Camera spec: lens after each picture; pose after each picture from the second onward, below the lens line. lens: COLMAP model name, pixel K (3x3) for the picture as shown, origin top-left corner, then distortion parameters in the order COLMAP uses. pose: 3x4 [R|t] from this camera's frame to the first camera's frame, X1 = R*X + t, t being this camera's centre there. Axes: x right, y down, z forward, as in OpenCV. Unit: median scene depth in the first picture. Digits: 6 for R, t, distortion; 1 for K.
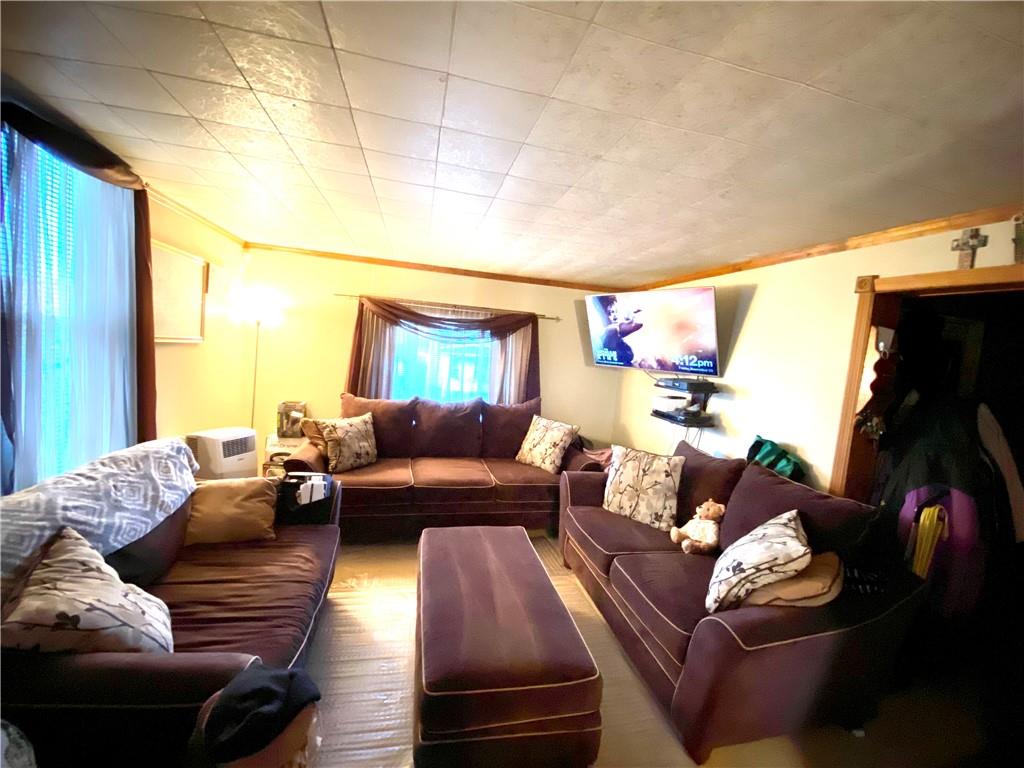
lens RADIAL K [[413.4, 0, 512.0], [0, 413.4, 384.0], [0, 0, 1]] dist [0.077957, -0.000062]
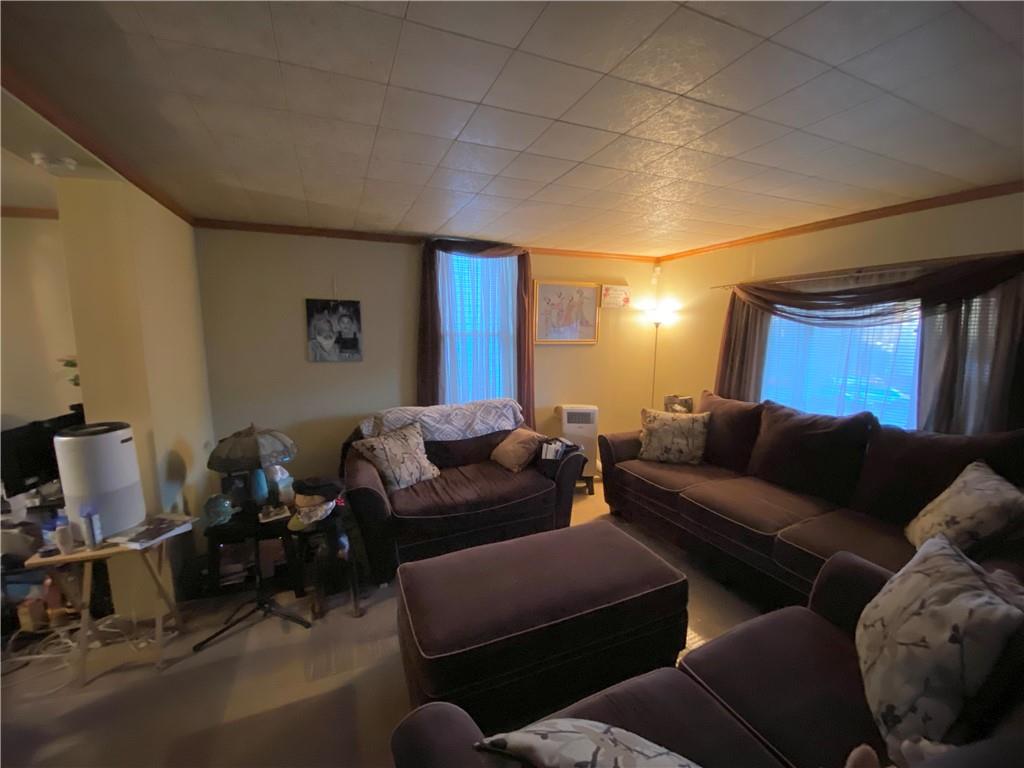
lens RADIAL K [[413.4, 0, 512.0], [0, 413.4, 384.0], [0, 0, 1]] dist [0.077957, -0.000062]
pose [[0.252997, 0.058417, -0.965702, 0.541214], [-0.073620, 0.996444, 0.040990, -0.000199], [0.964662, 0.060725, 0.256398, 0.408400]]
